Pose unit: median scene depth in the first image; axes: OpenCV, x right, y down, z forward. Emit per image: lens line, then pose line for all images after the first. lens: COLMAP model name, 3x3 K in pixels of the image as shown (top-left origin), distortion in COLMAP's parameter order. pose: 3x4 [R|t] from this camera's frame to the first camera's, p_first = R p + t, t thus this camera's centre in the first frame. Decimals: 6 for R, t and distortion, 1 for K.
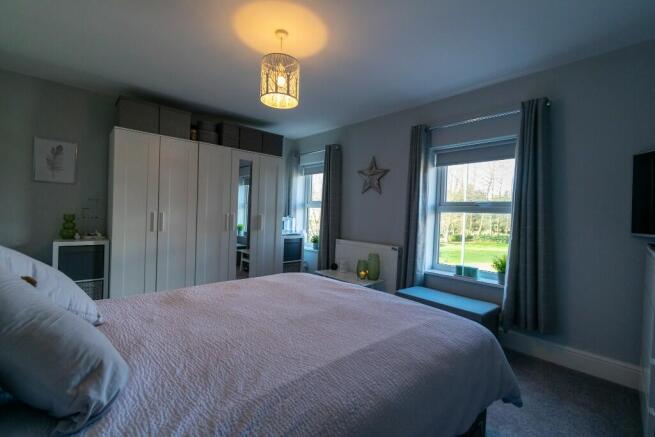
lens RADIAL K [[287.5, 0, 328.2], [0, 287.5, 216.5], [0, 0, 1]] dist [-0.000440, -0.000594]
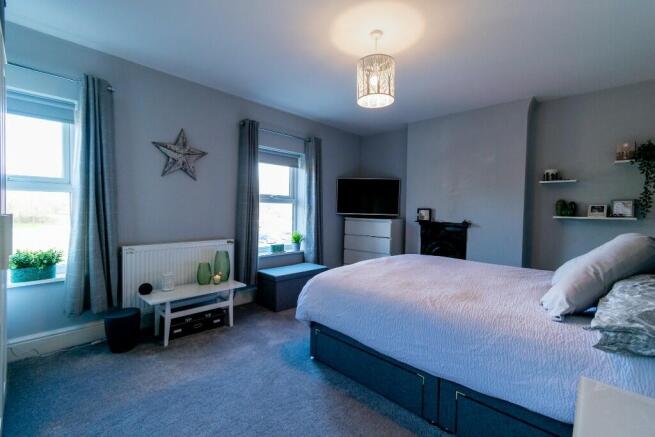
lens RADIAL K [[287.5, 0, 328.0], [0, 287.5, 220.1], [0, 0, 1]] dist [-0.000440, -0.000594]
pose [[-0.069687, -0.072565, 0.994926, -0.681718], [-0.012805, 0.997334, 0.071844, -0.028691], [-0.997487, -0.007733, -0.070430, 0.699912]]
